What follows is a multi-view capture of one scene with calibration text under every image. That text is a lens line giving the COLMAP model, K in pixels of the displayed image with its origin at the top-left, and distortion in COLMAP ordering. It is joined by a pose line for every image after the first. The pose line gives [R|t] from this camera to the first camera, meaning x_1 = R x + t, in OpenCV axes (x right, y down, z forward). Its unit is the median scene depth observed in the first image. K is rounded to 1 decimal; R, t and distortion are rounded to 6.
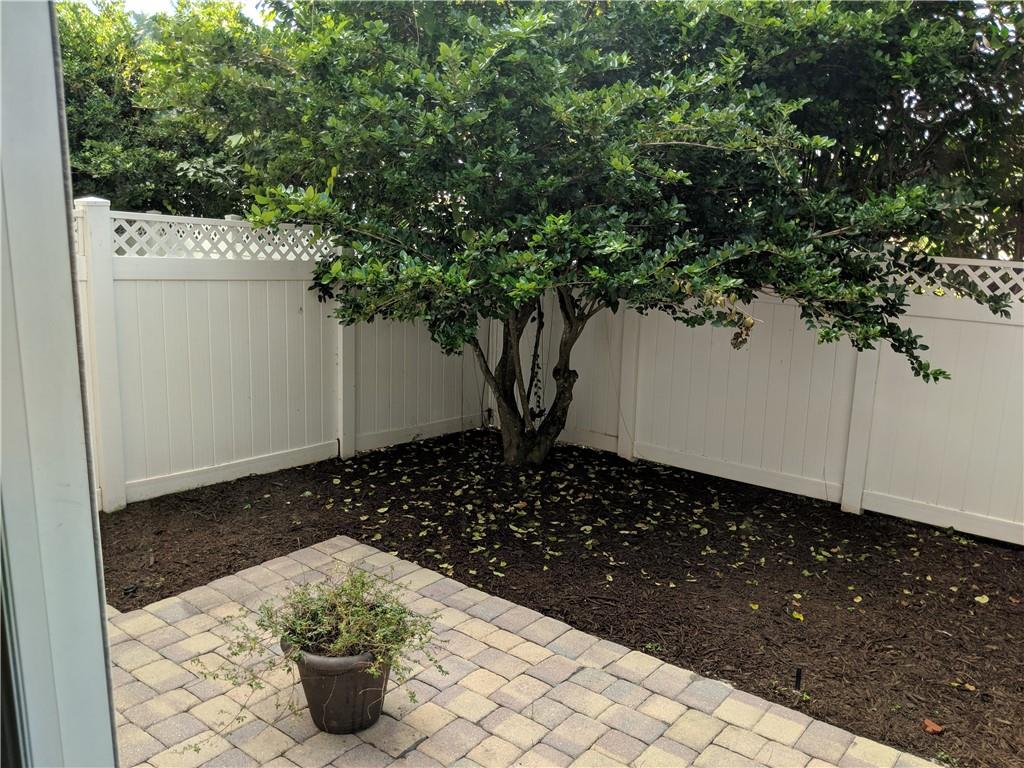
lens RADIAL K [[831.0, 0, 515.5], [0, 831.0, 387.9], [0, 0, 1]] dist [0.031340, -0.034440]
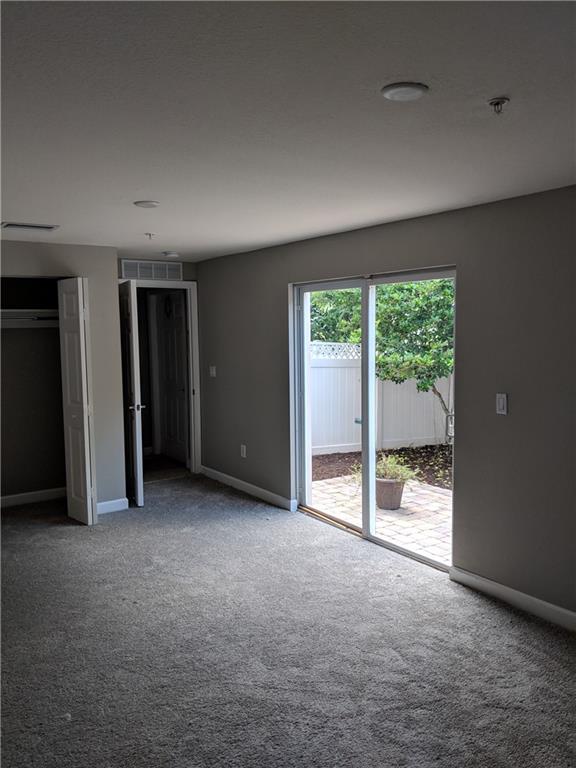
lens RADIAL K [[623.3, 0, 286.1], [0, 623.3, 386.2], [0, 0, 1]] dist [0.031340, -0.034440]
pose [[0.950605, -0.016548, -0.309961, 0.108211], [-0.023588, 0.991840, -0.125292, 0.194039], [0.309505, 0.126414, 0.942458, -0.923779]]
